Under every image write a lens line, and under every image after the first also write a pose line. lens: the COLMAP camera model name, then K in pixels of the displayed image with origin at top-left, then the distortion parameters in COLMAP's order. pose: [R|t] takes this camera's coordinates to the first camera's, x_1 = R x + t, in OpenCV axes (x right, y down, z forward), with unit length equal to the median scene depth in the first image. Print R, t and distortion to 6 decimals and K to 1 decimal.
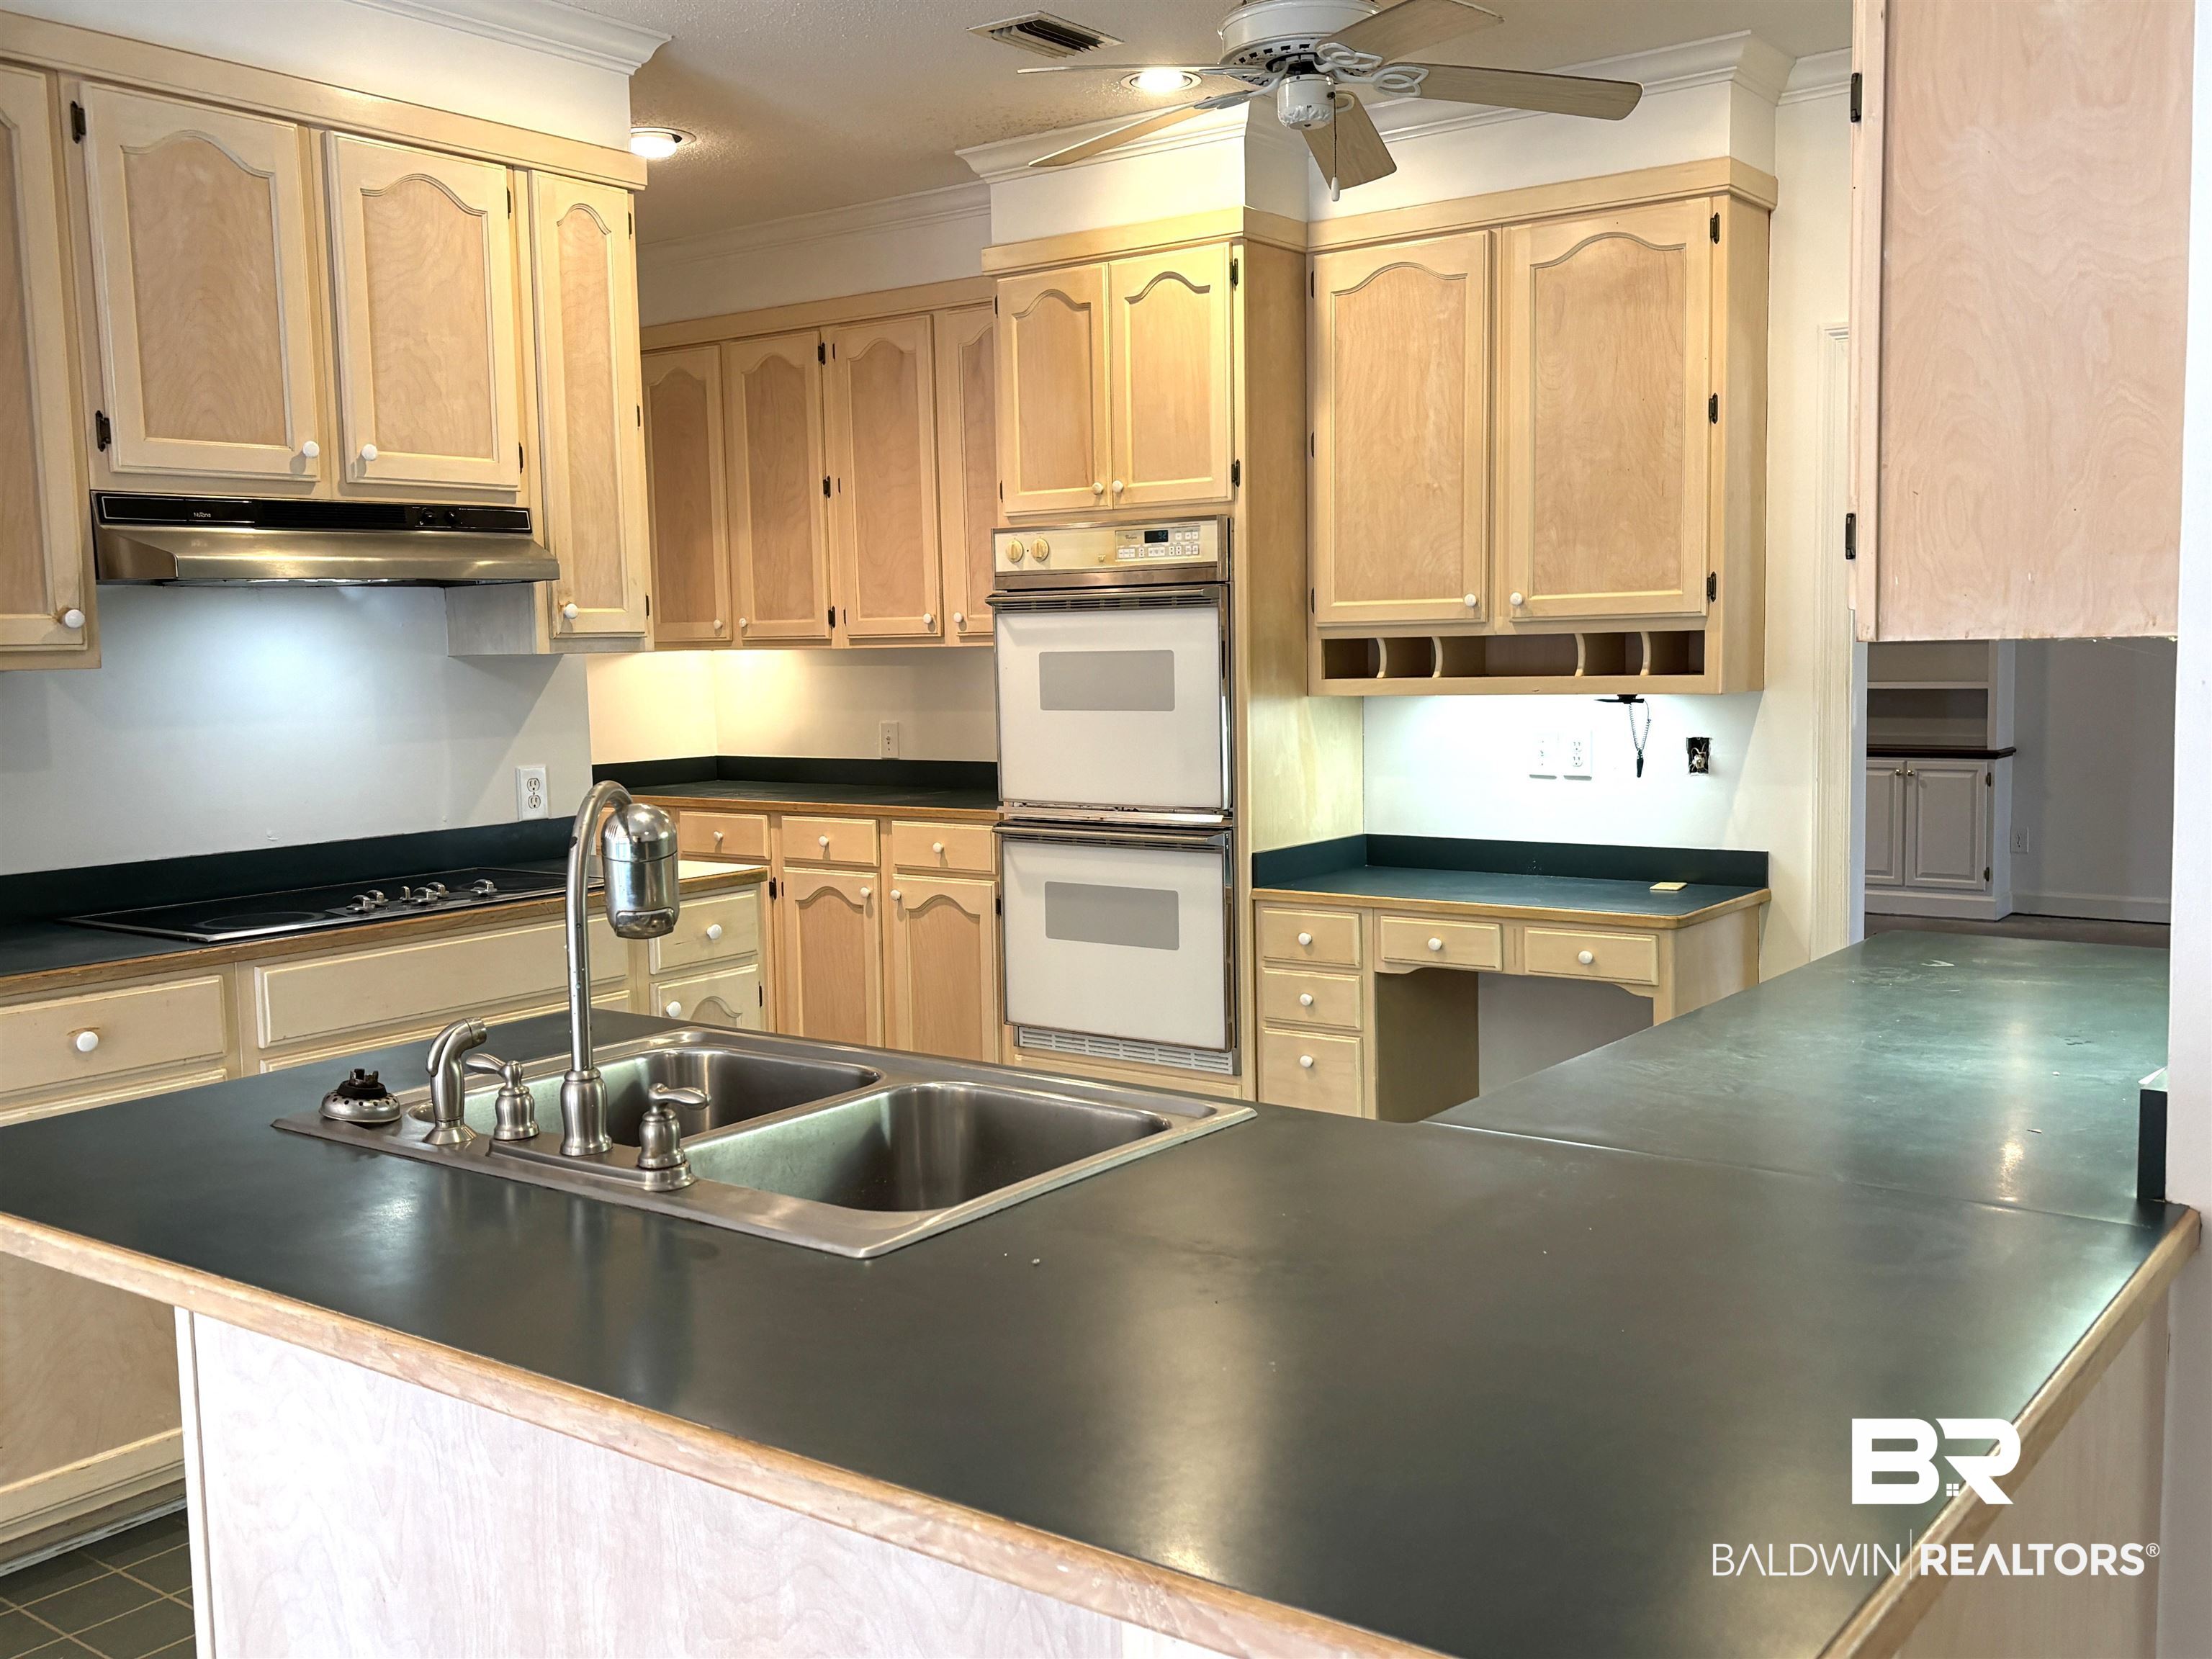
lens RADIAL K [[2060.8, 0, 1106.0], [0, 2060.8, 829.5], [0, 0, 1]] dist [0.041796, -0.021415]
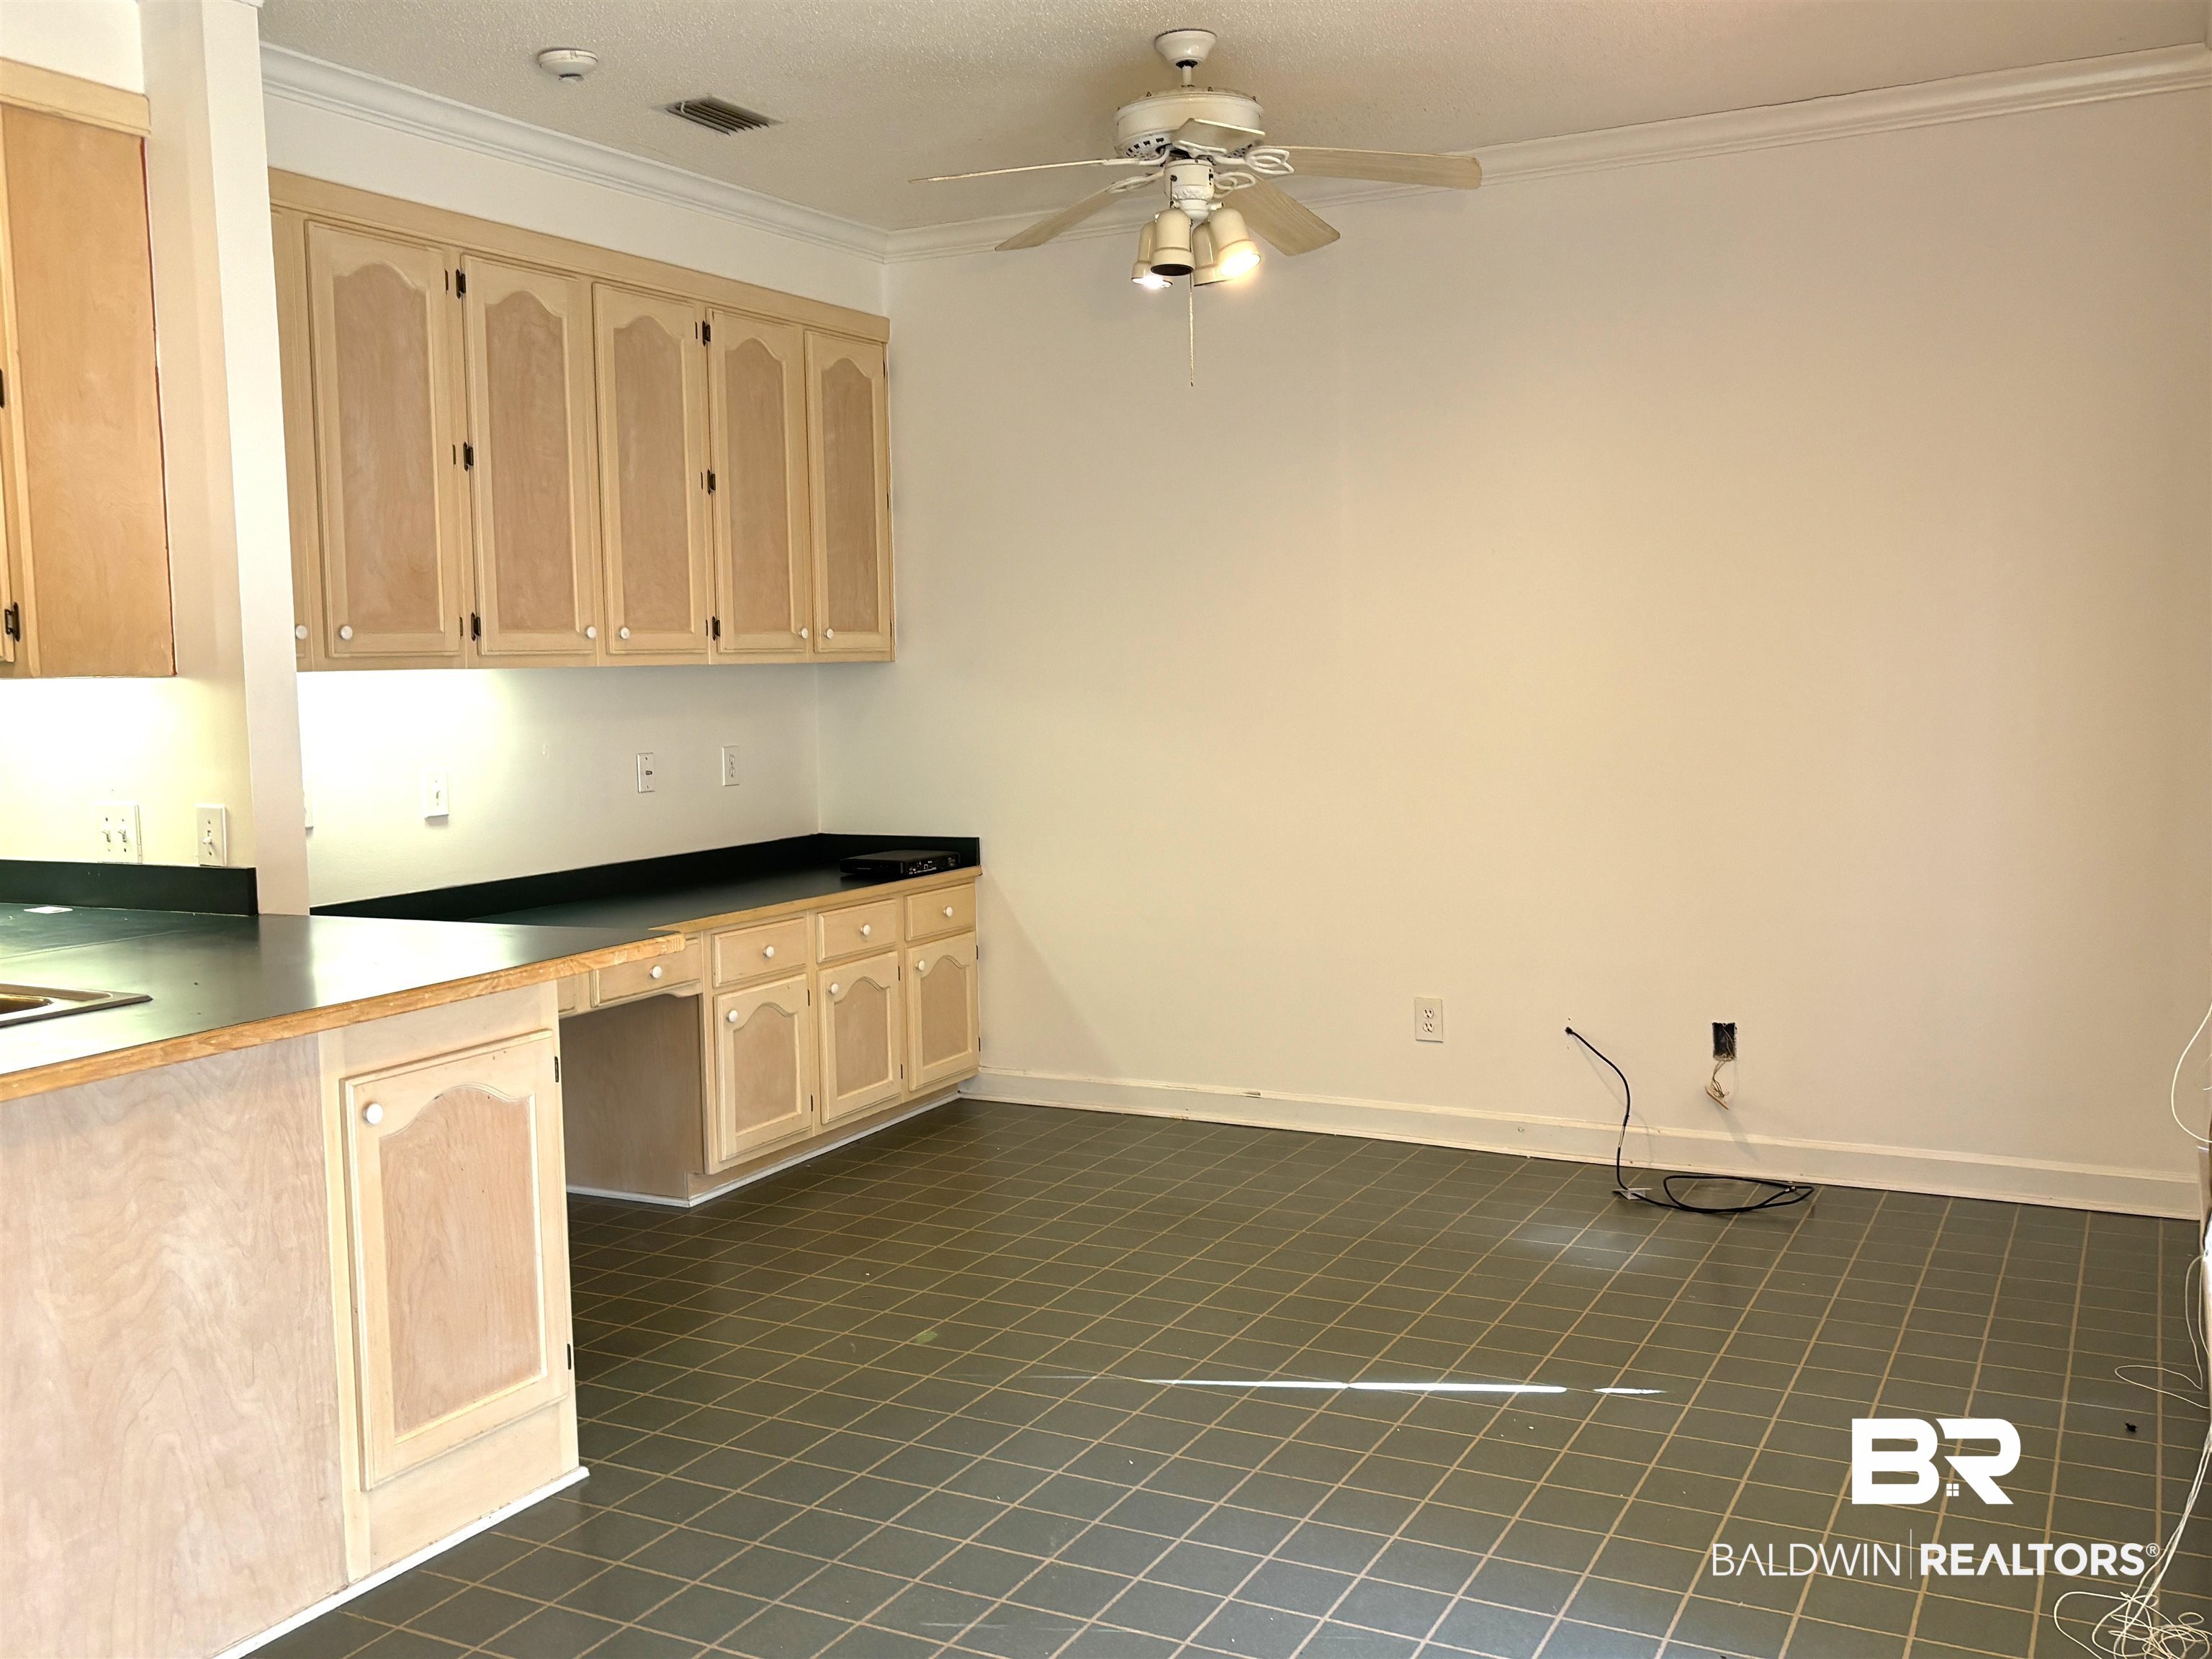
lens RADIAL K [[2060.8, 0, 1106.0], [0, 2060.8, 829.5], [0, 0, 1]] dist [0.041796, -0.021415]
pose [[-0.169039, -0.058465, 0.983874, -1.961671], [0.120056, 0.989584, 0.079431, 0.015324], [-0.978270, 0.131547, -0.160259, 0.434083]]
